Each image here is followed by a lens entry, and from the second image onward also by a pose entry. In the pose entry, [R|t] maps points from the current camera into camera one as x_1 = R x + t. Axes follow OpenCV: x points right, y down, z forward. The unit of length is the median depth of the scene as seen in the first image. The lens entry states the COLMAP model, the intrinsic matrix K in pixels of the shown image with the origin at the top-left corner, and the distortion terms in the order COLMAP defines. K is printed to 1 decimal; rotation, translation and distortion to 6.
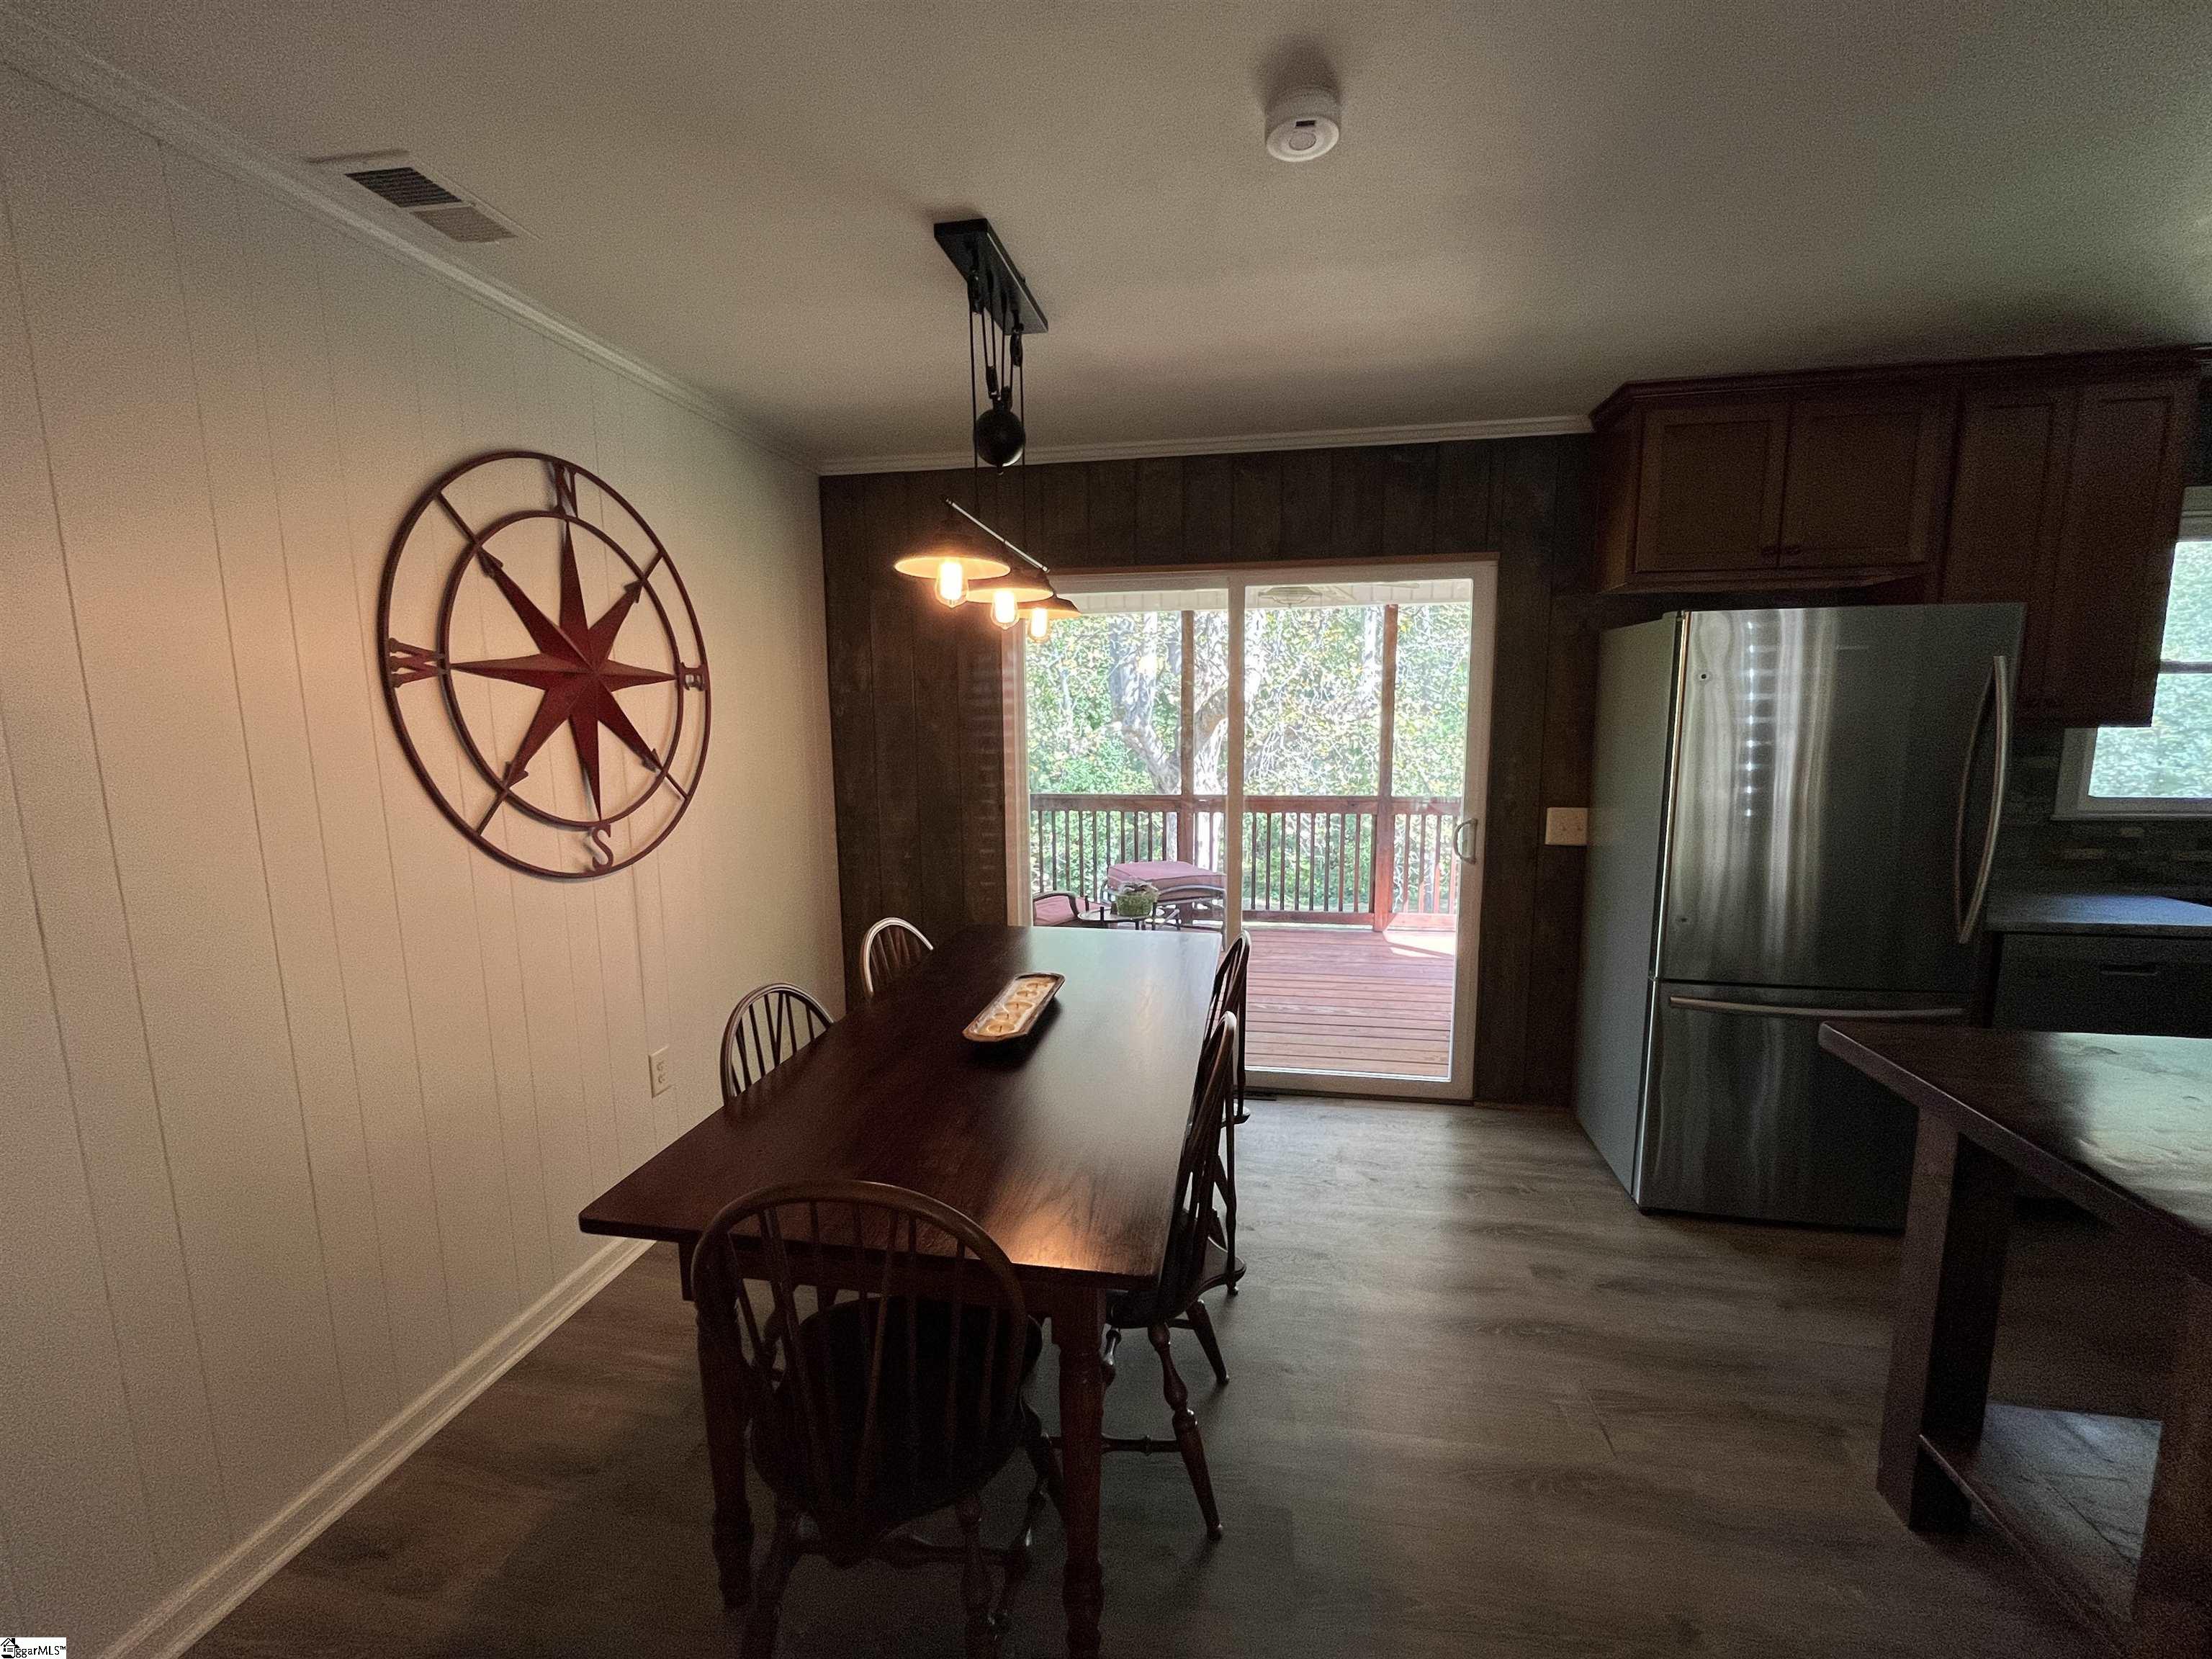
lens RADIAL K [[900.6, 0, 1107.3], [0, 900.6, 833.0], [0, 0, 1]] dist [-0.002468, -0.000115]
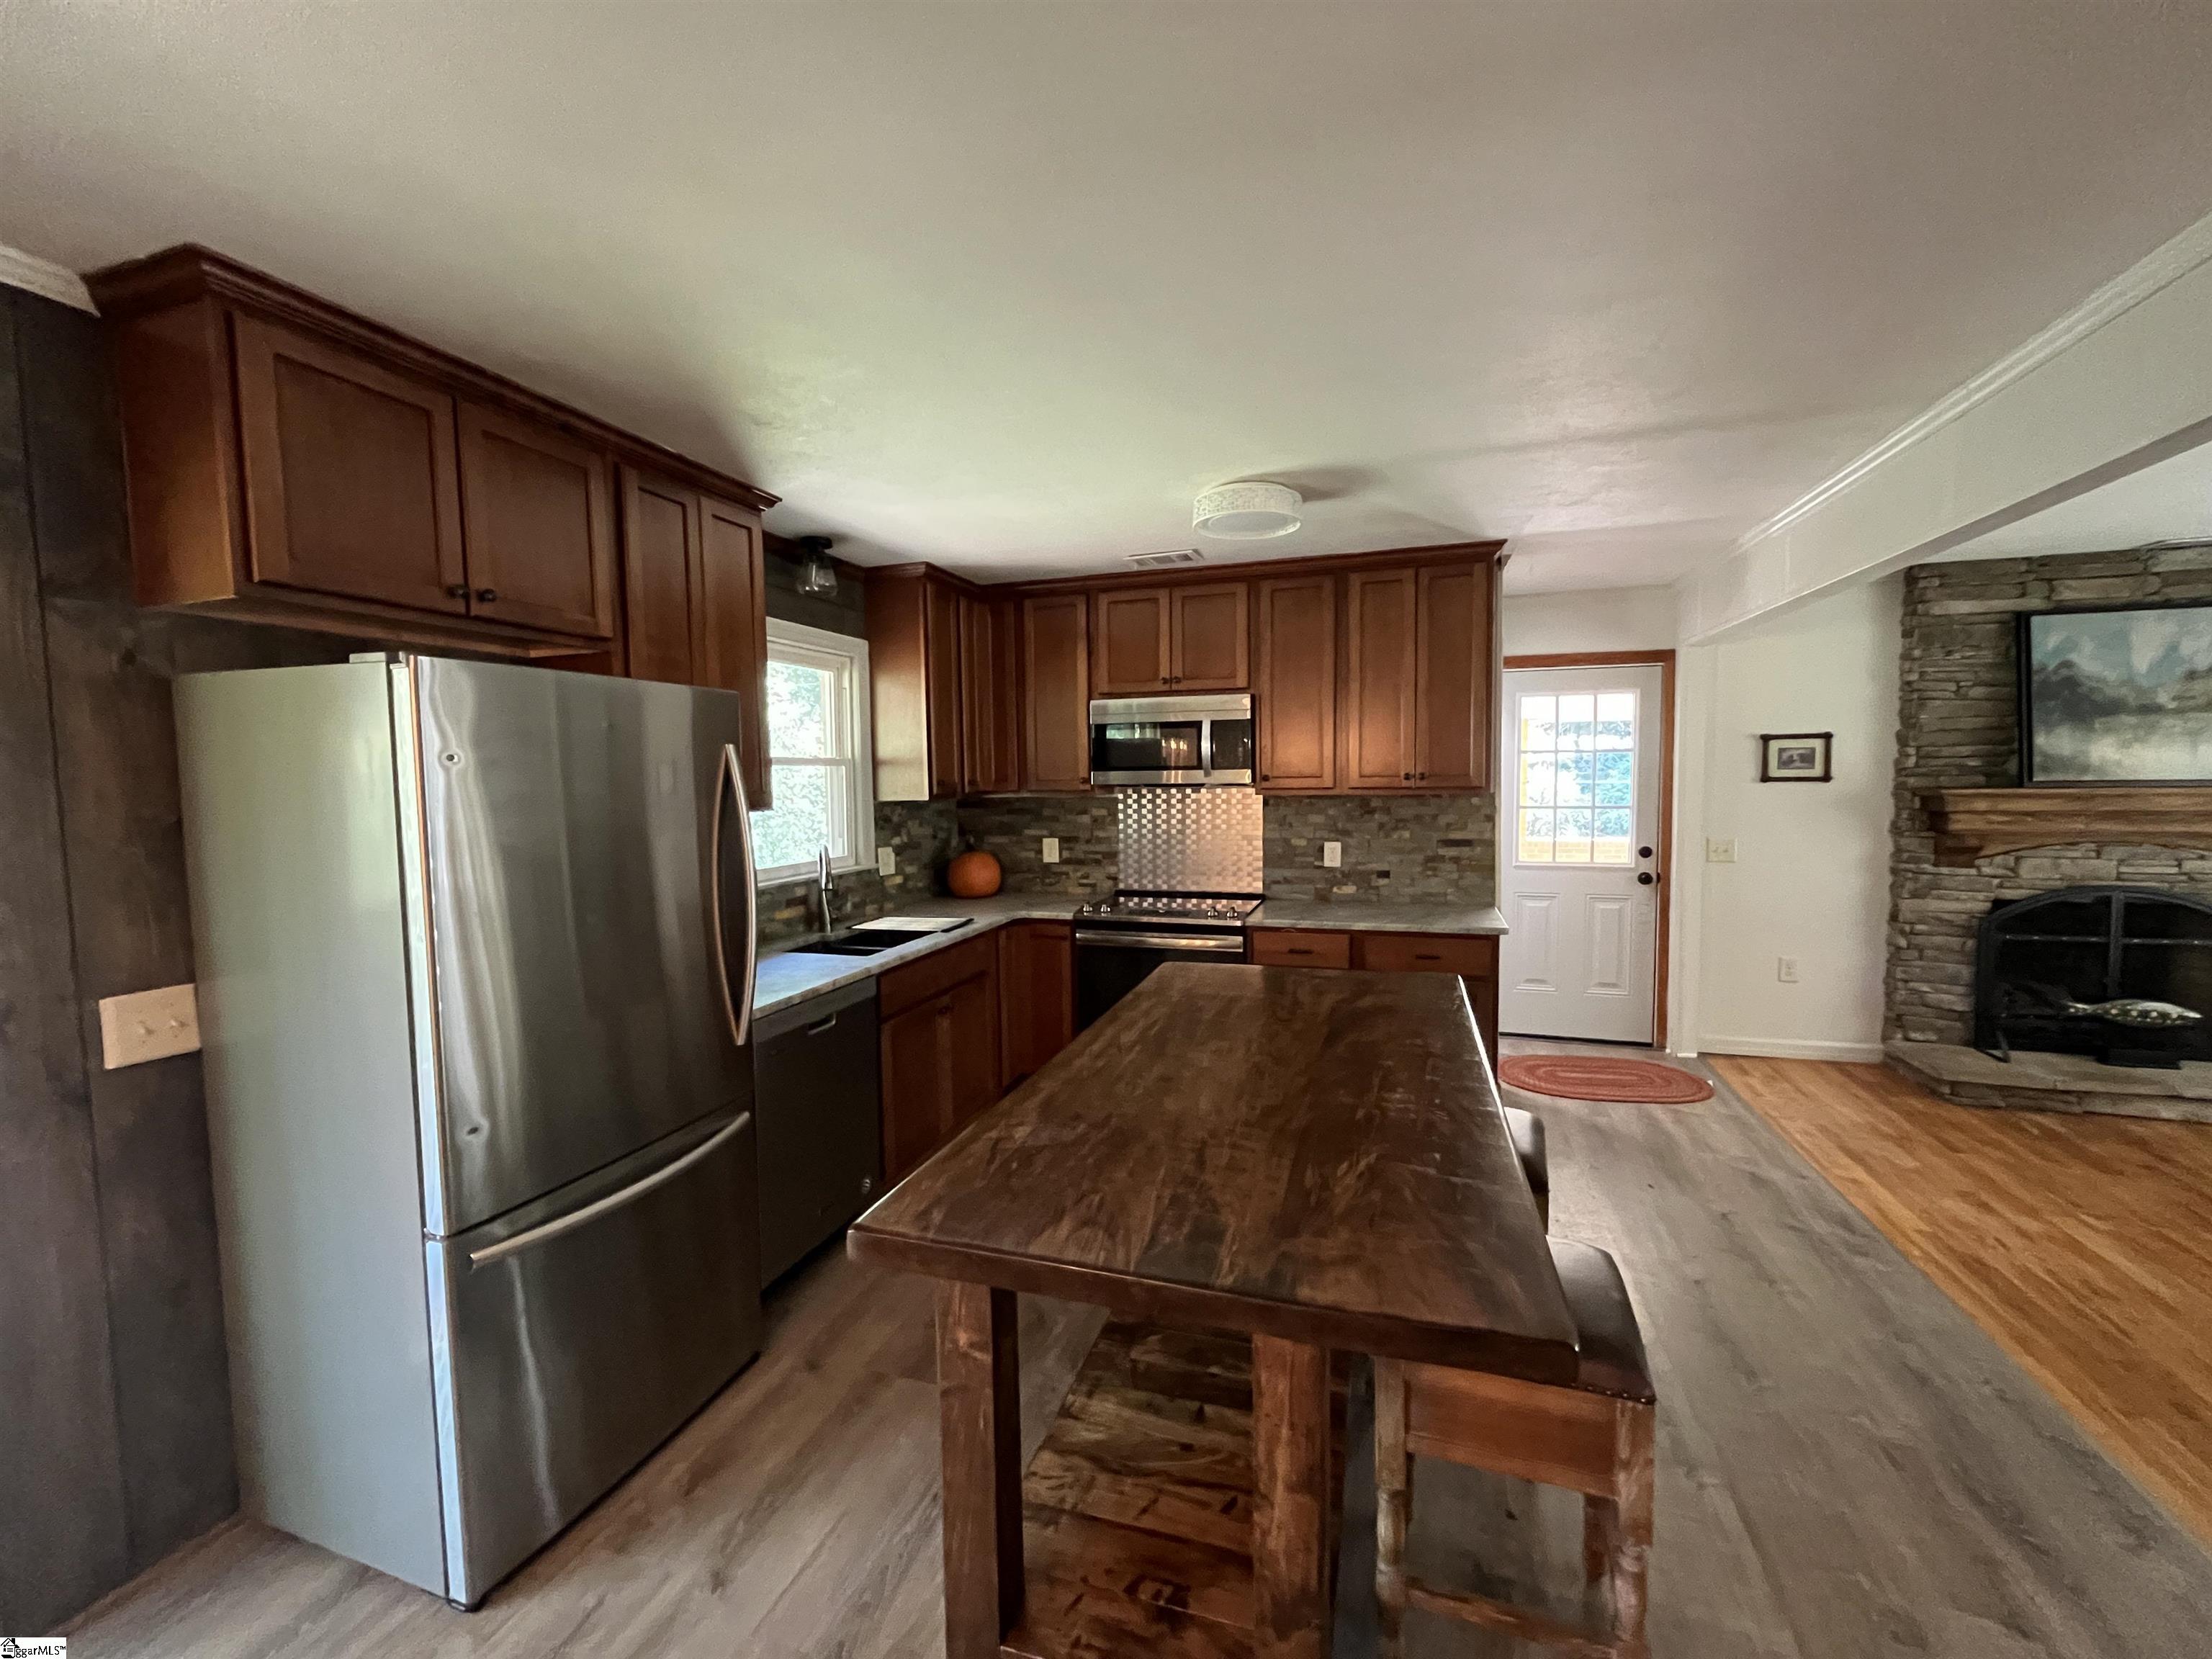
lens RADIAL K [[900.6, 0, 1108.2], [0, 900.6, 835.8], [0, 0, 1]] dist [-0.002468, -0.000115]
pose [[0.140707, -0.058409, 0.988327, 0.062376], [0.149777, 0.988025, 0.037067, -0.053817], [-0.978656, 0.142813, 0.147770, 0.337764]]
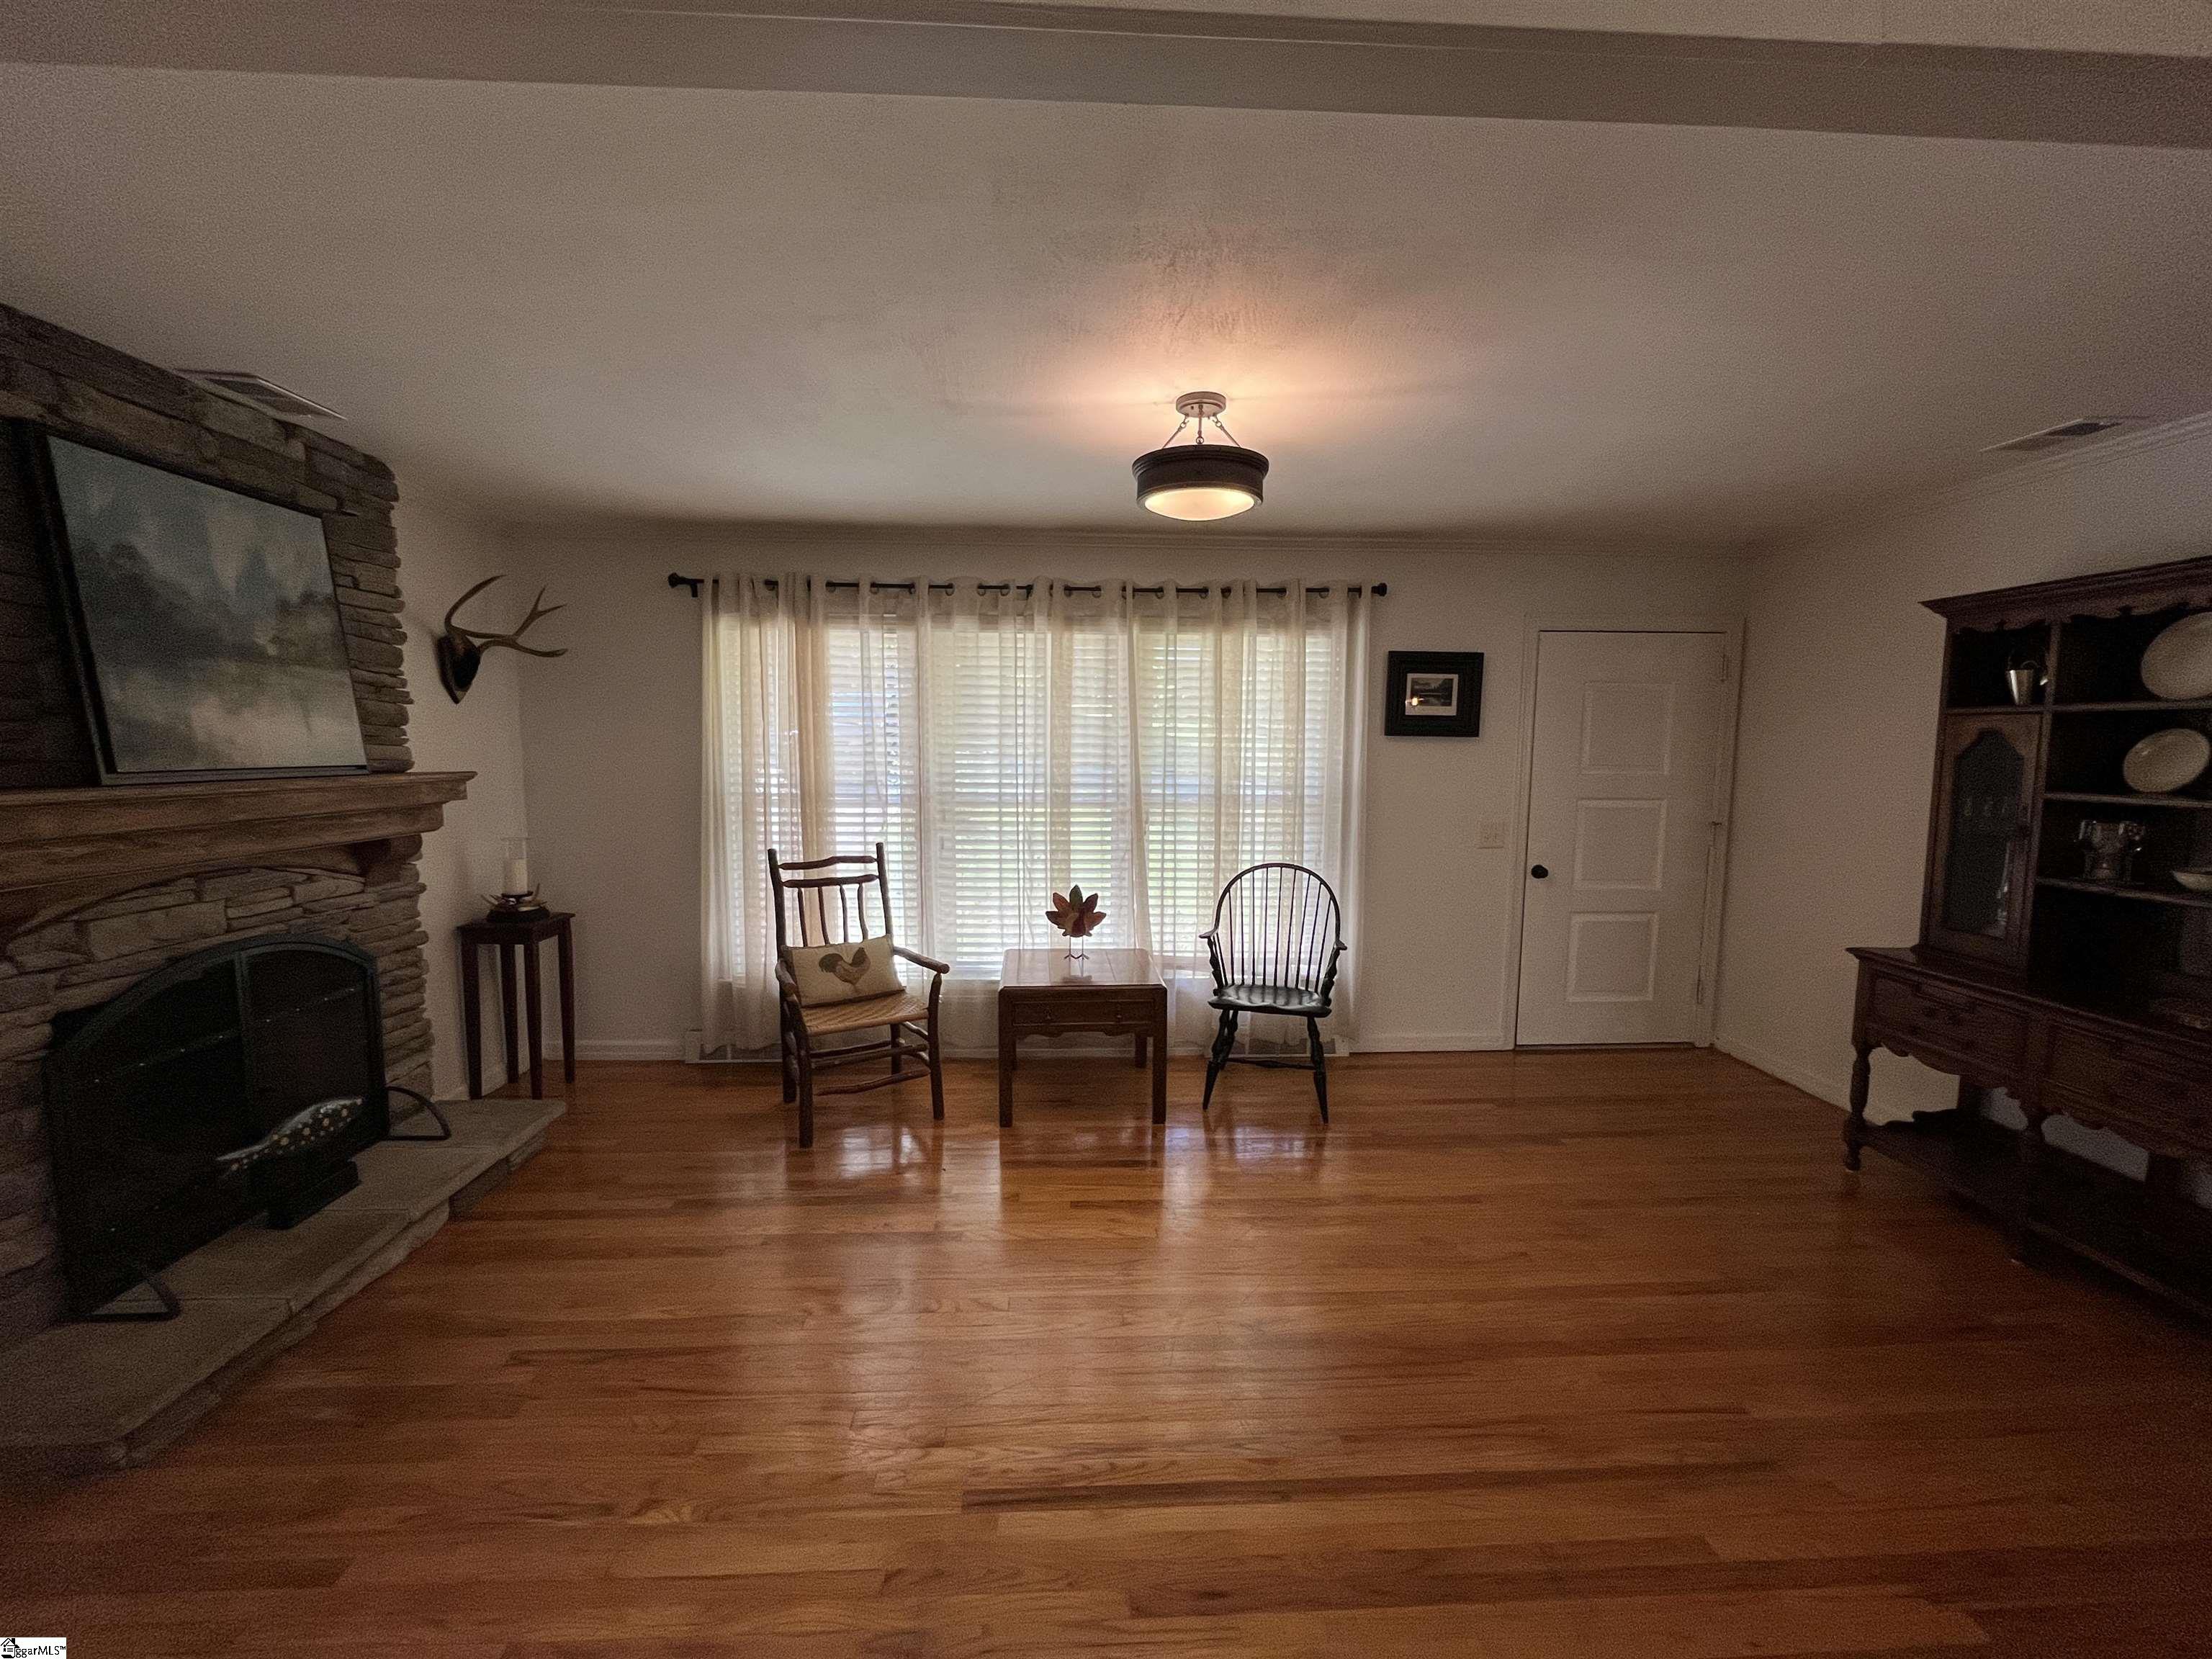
lens RADIAL K [[900.6, 0, 1109.1], [0, 900.6, 834.0], [0, 0, 1]] dist [-0.002468, -0.000115]
pose [[-0.975701, 0.026357, -0.217514, 0.951257], [-0.025979, 0.971819, 0.234292, -0.014389], [0.217559, 0.234250, -0.947520, 0.013832]]
